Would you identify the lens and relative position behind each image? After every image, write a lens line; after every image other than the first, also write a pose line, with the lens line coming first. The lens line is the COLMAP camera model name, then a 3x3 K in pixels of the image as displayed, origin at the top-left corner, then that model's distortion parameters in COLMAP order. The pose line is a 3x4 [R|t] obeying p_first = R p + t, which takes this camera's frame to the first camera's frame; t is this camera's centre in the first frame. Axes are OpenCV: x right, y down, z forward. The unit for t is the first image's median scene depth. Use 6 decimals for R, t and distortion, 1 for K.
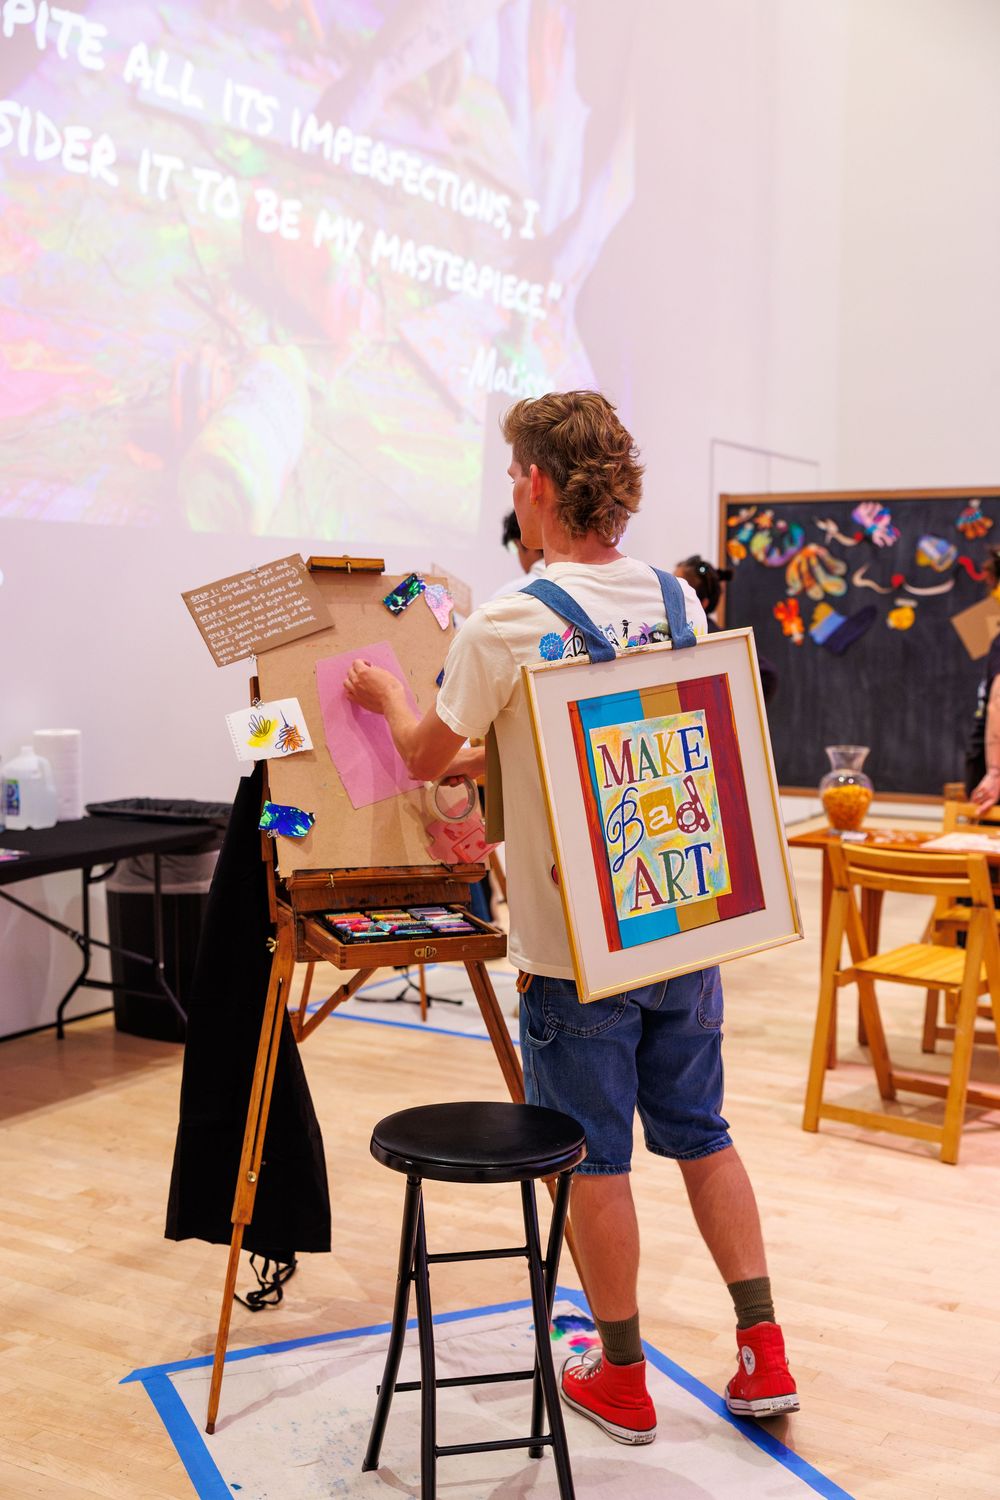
lens RADIAL K [[1807.2, 0, 499.3], [0, 1807.2, 752.1], [0, 0, 1]] dist [0.081077, 0.000000]
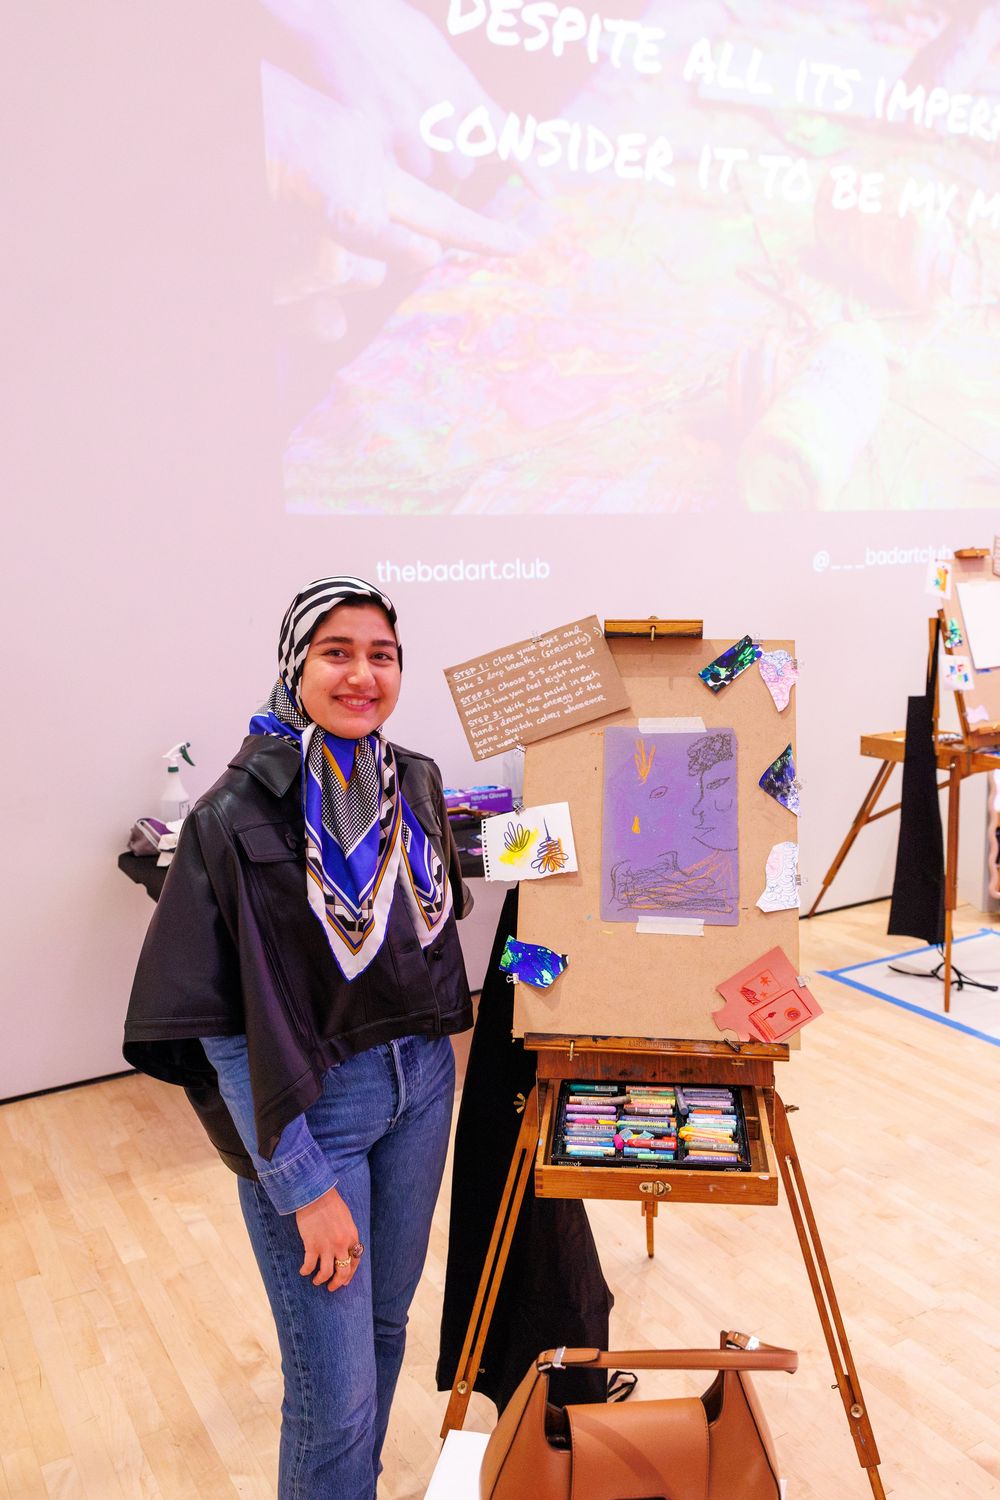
lens RADIAL K [[1288.6, 0, 497.2], [0, 1288.6, 745.4], [0, 0, 1]] dist [0.010049, 0.020456]
pose [[0.872377, 0.059578, -0.485189, 0.081711], [-0.011899, 0.994839, 0.100766, -0.066998], [0.488689, -0.082133, 0.868584, 0.291678]]
